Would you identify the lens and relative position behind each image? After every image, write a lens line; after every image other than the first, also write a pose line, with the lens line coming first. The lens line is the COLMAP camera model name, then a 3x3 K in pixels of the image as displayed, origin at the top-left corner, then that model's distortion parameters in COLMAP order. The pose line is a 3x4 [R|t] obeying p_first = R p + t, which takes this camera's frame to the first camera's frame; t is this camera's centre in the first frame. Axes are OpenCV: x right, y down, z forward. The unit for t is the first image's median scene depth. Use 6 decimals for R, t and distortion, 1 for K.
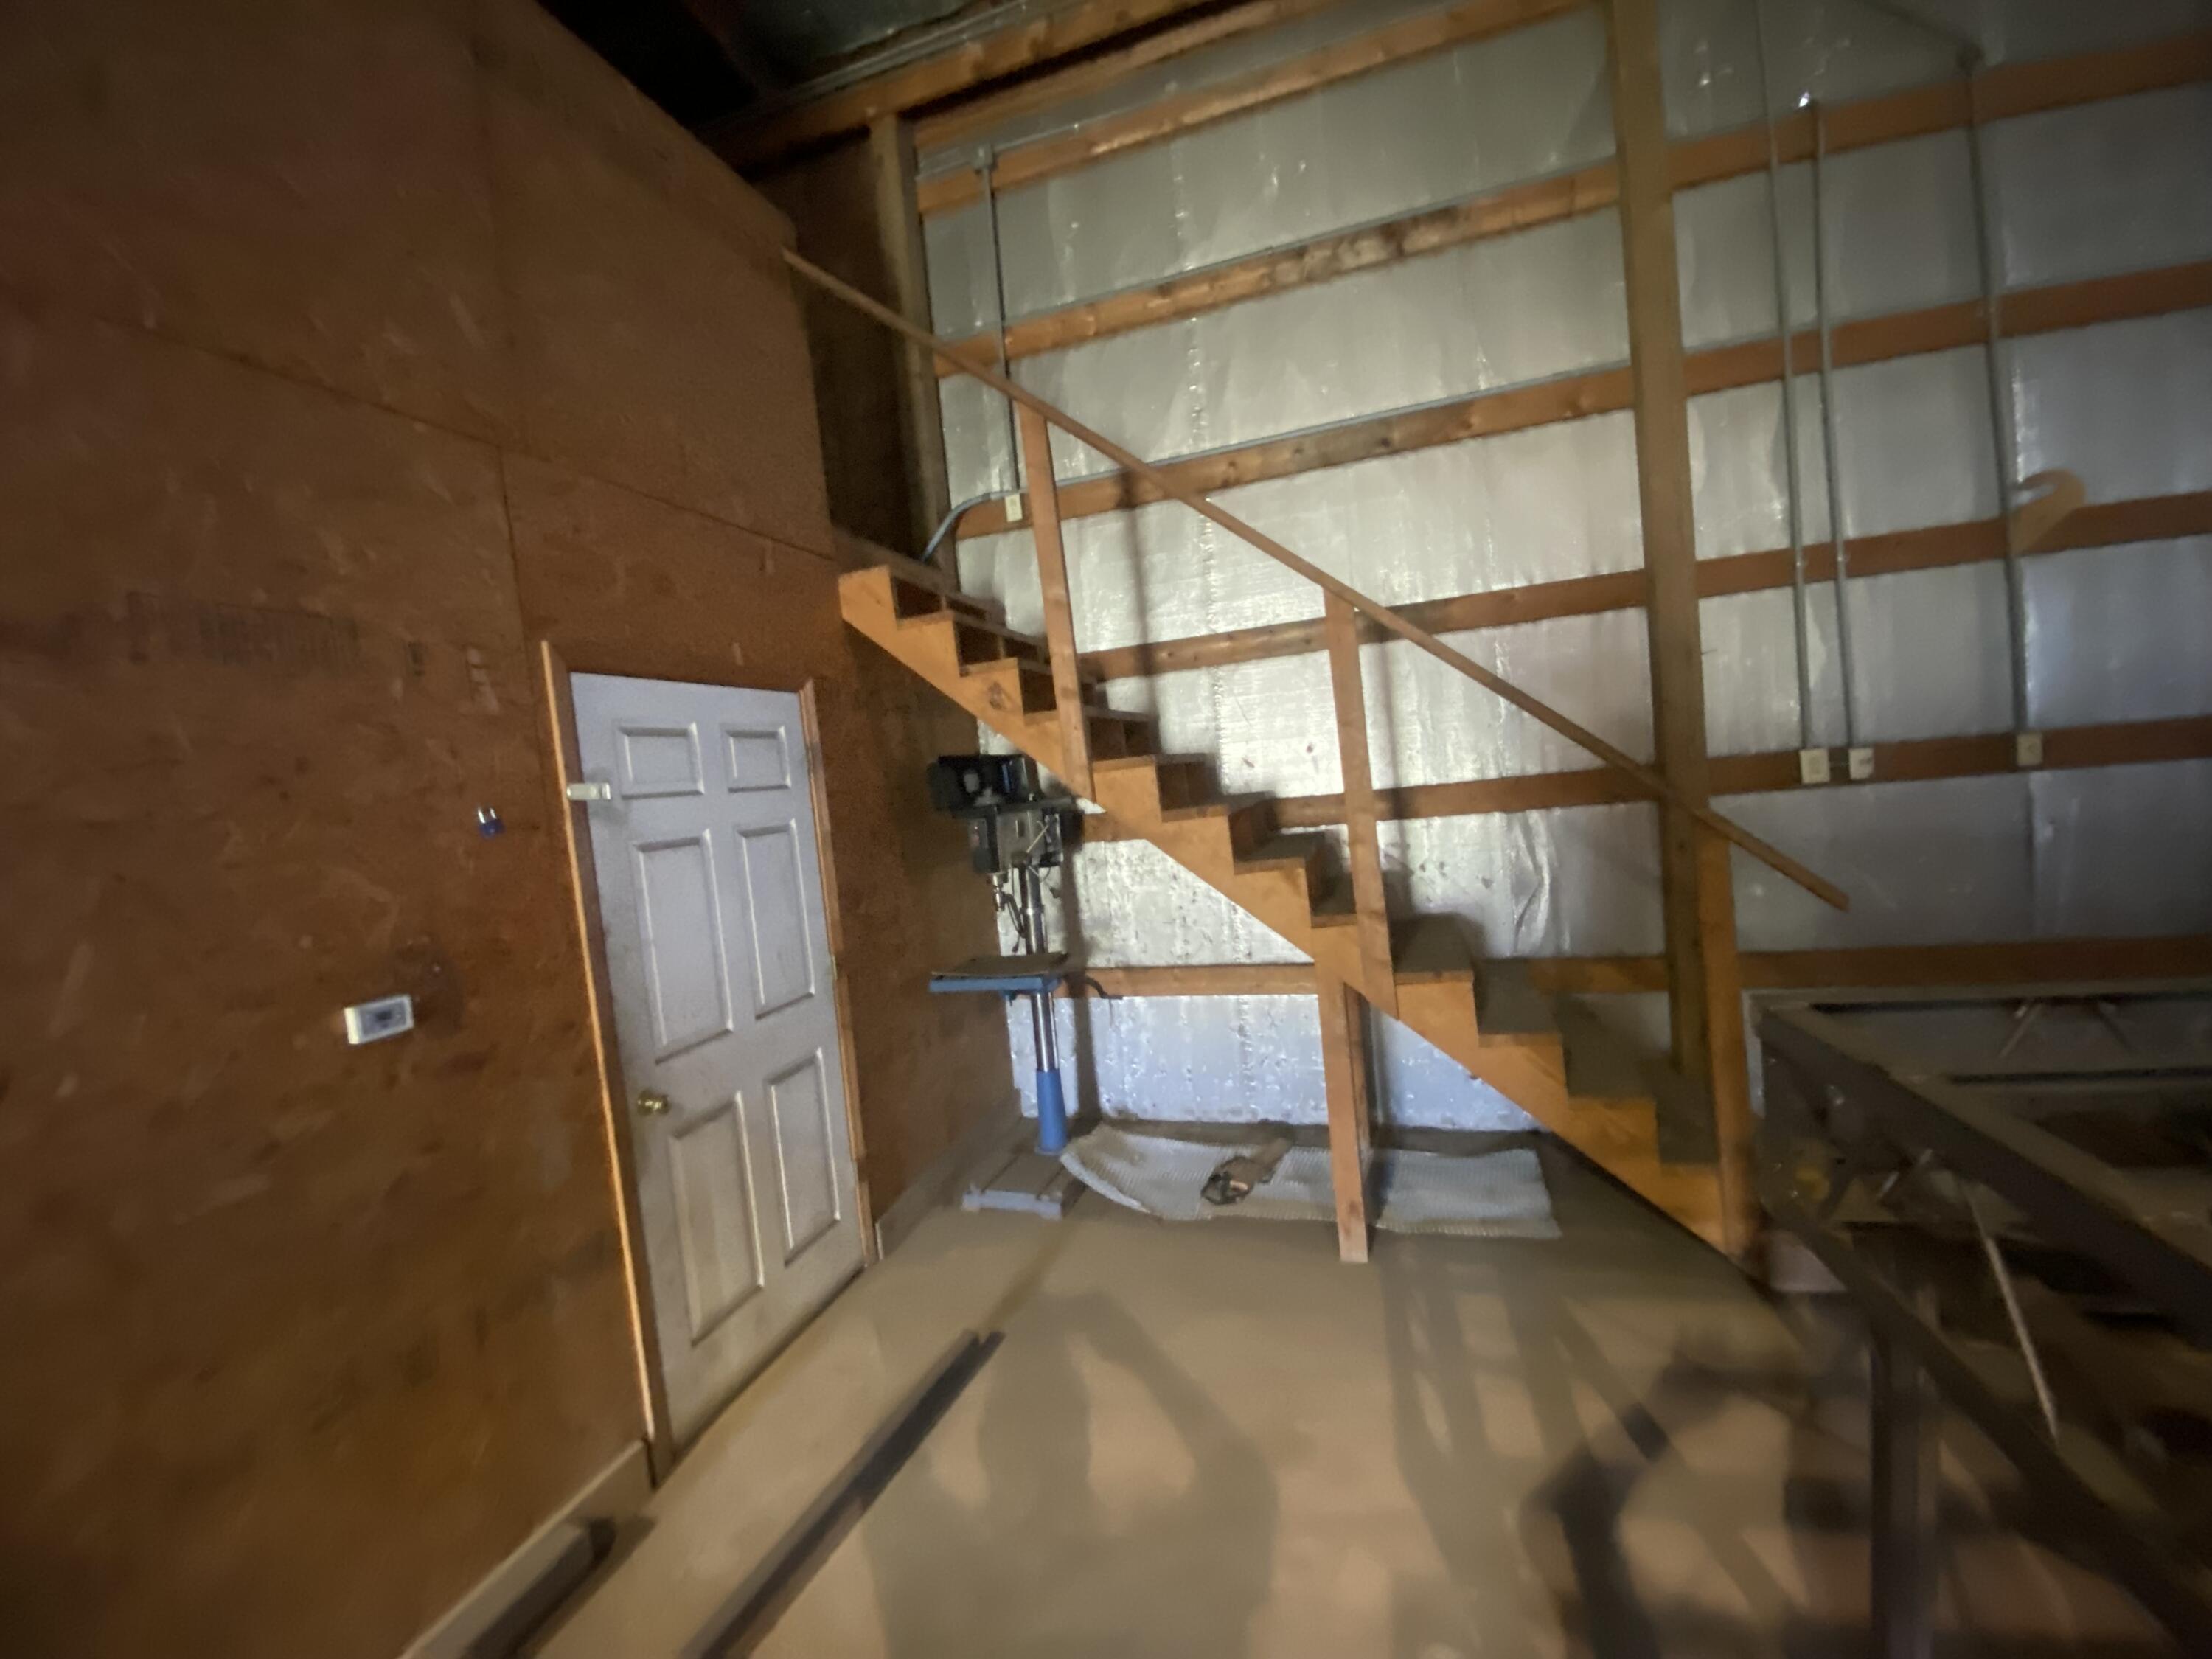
lens RADIAL K [[894.8, 0, 1102.5], [0, 894.8, 823.5], [0, 0, 1]] dist [-0.002196, -0.000123]
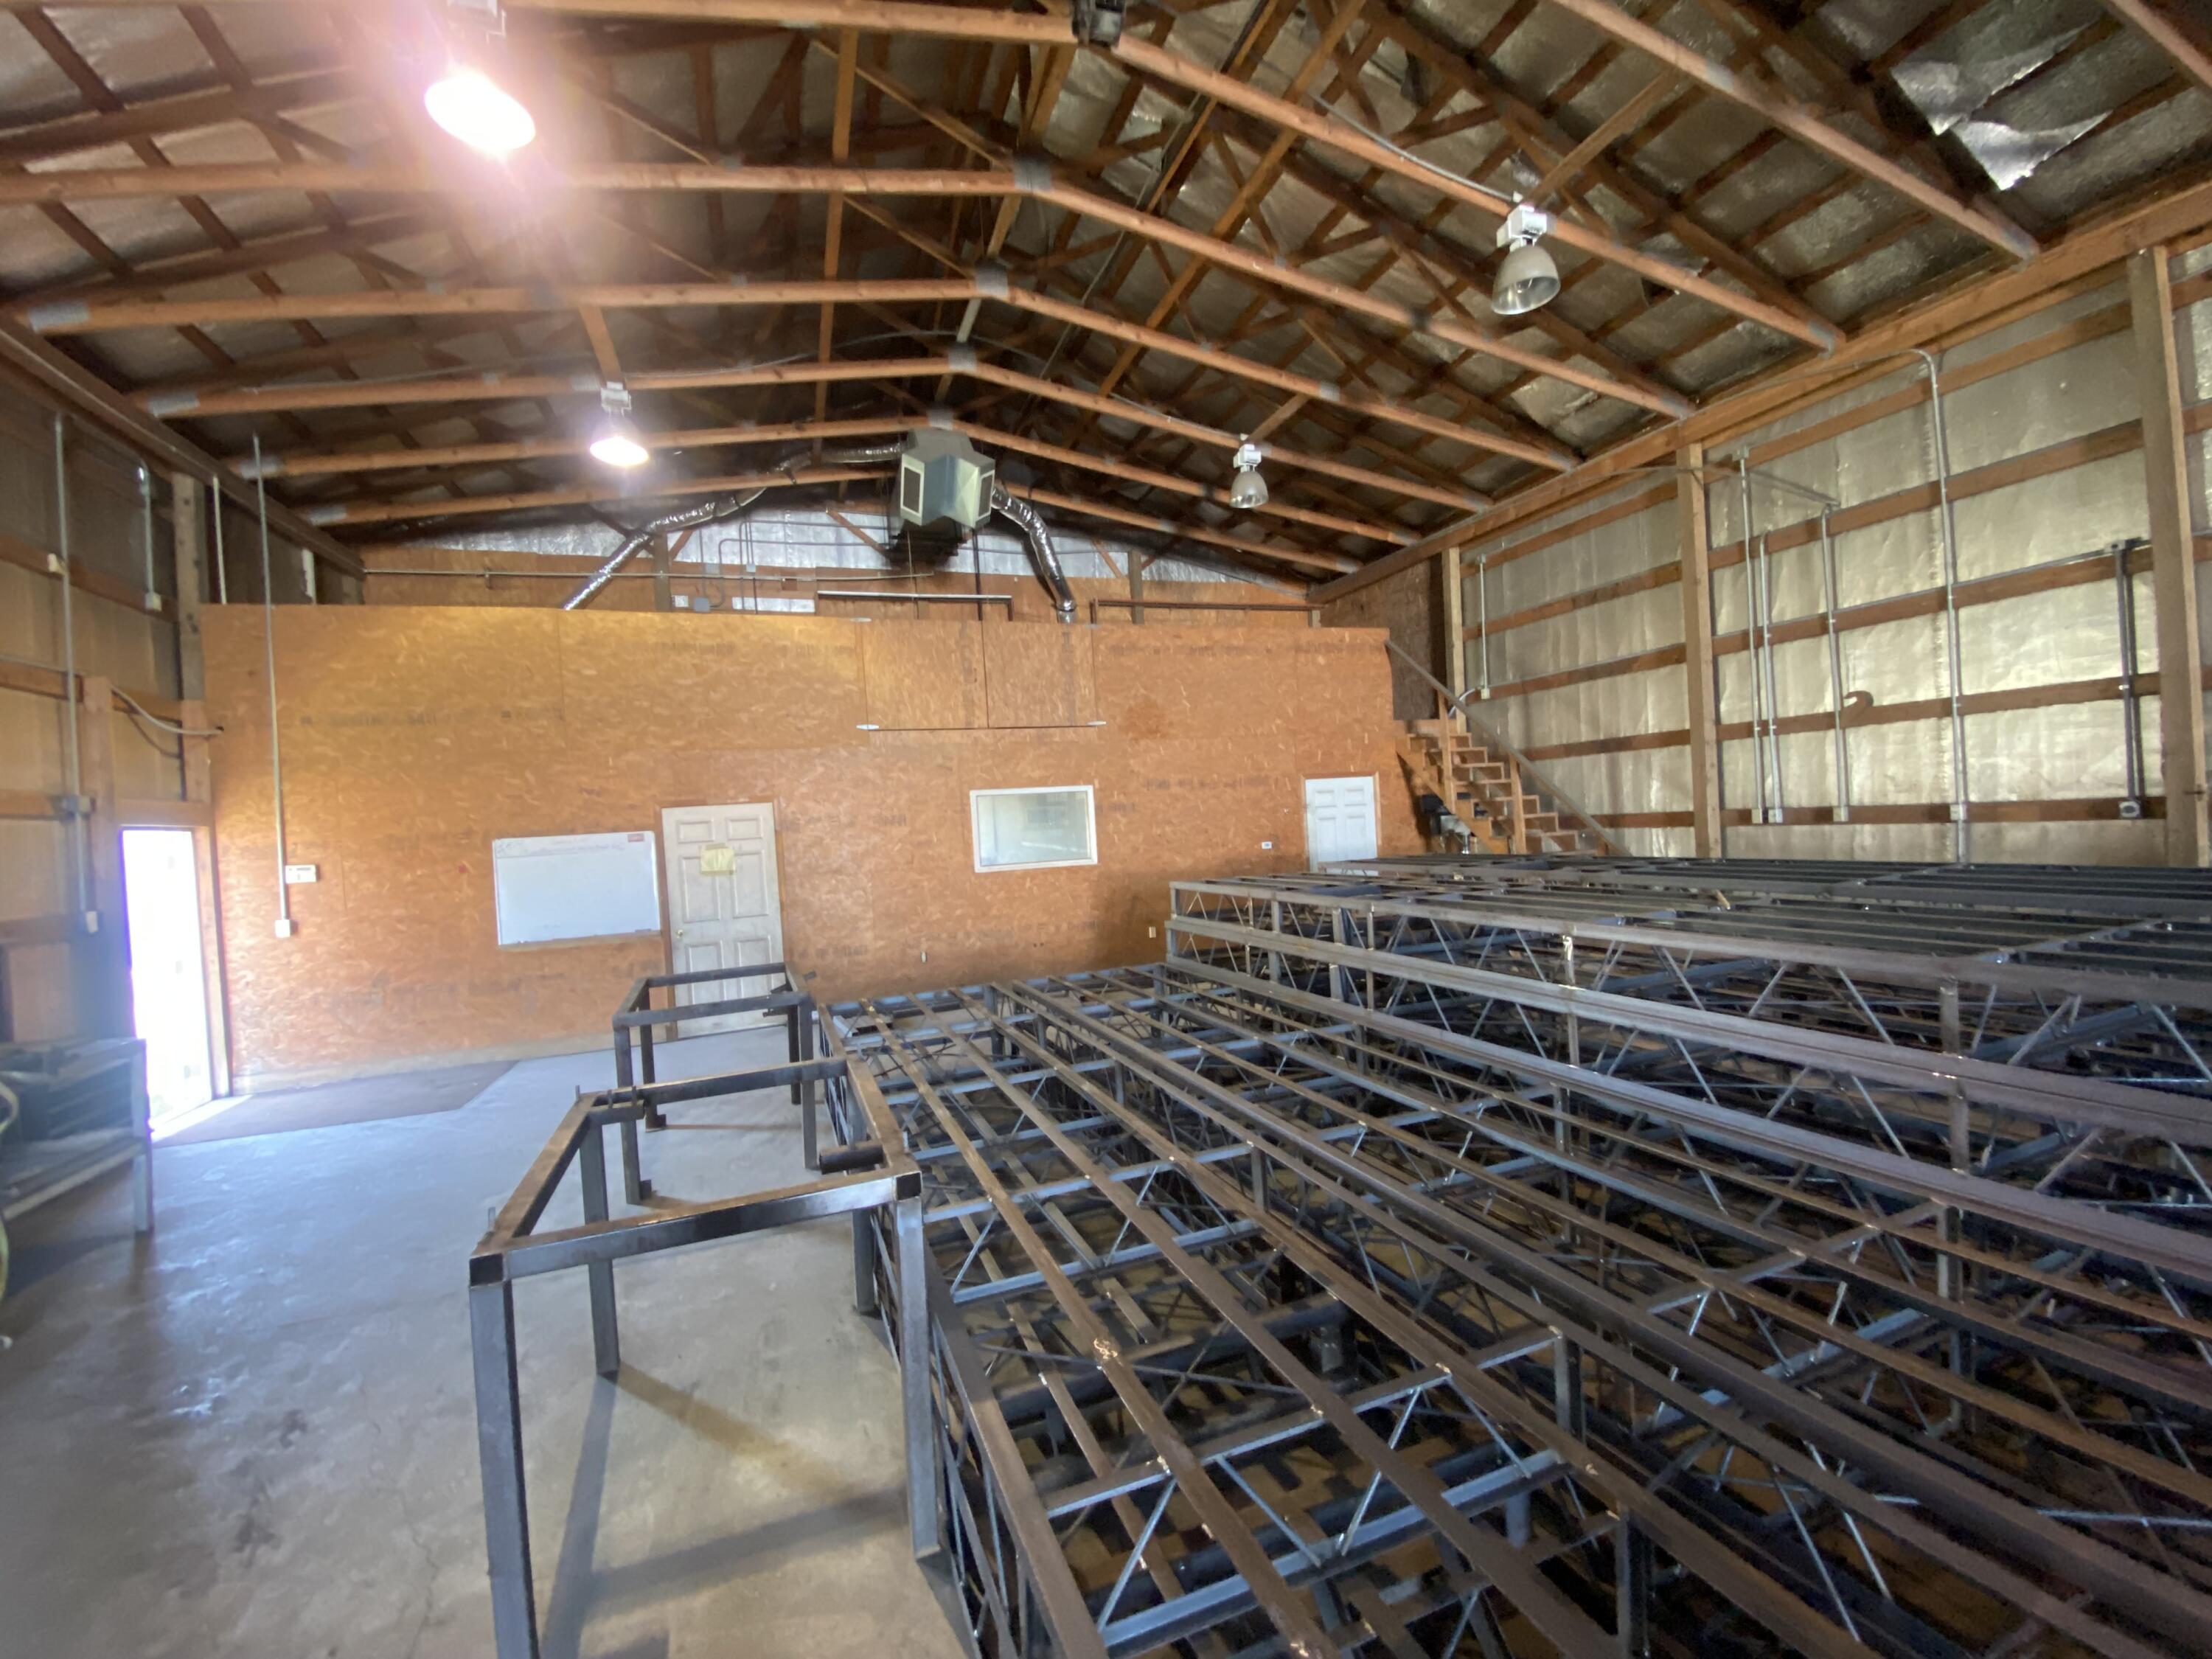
lens RADIAL K [[894.8, 0, 1103.0], [0, 894.8, 821.1], [0, 0, 1]] dist [-0.002196, -0.000123]
pose [[0.614848, 0.064656, -0.785991, 1.602192], [-0.040406, 0.997907, 0.050480, -0.101359], [0.787610, 0.000721, 0.616174, -1.771360]]
